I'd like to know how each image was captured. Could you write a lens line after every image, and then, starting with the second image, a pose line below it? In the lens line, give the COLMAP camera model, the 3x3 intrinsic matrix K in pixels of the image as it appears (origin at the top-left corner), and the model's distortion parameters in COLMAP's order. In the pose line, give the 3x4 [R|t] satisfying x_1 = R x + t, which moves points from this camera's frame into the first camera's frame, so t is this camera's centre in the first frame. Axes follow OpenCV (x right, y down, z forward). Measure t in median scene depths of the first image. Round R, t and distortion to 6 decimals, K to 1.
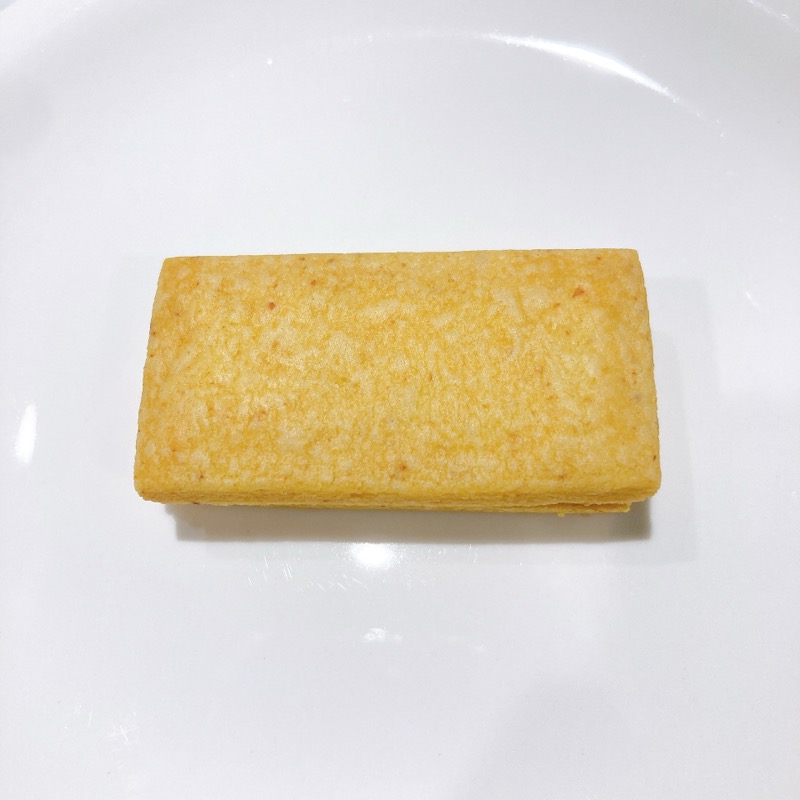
lens RADIAL K [[4688.2, 0, 398.2], [0, 4688.2, 399.6], [0, 0, 1]] dist [5.954441, 0.000000]
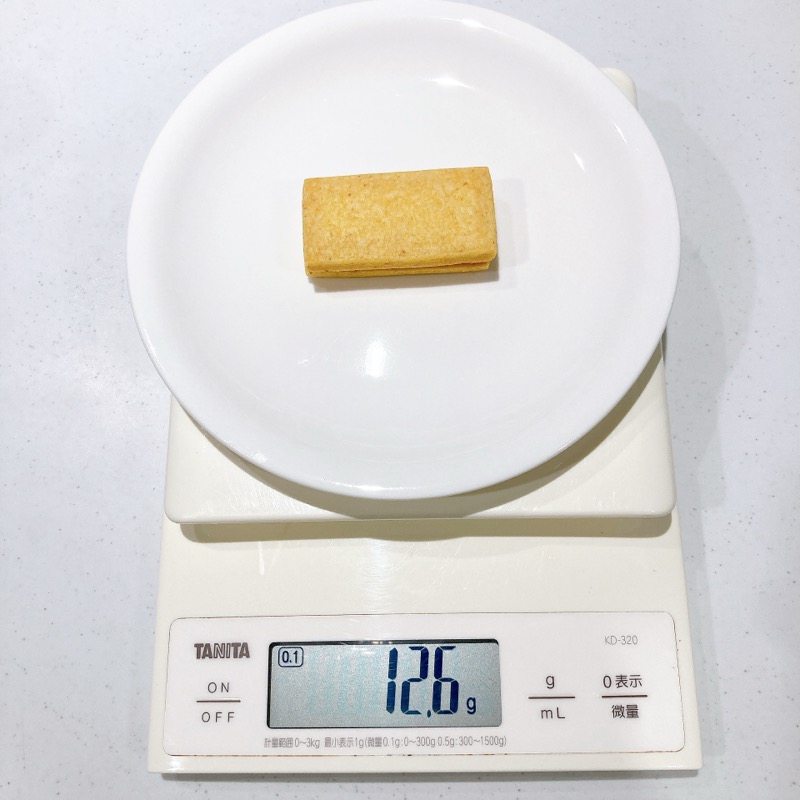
lens RADIAL K [[4688.2, 0, 405.8], [0, 4688.2, 403.2], [0, 0, 1]] dist [5.954441, 0.000000]
pose [[0.998695, -0.050376, 0.008445, -0.024587], [0.050221, 0.998583, 0.017588, 0.052645], [-0.009319, -0.017141, 0.999810, -1.696753]]
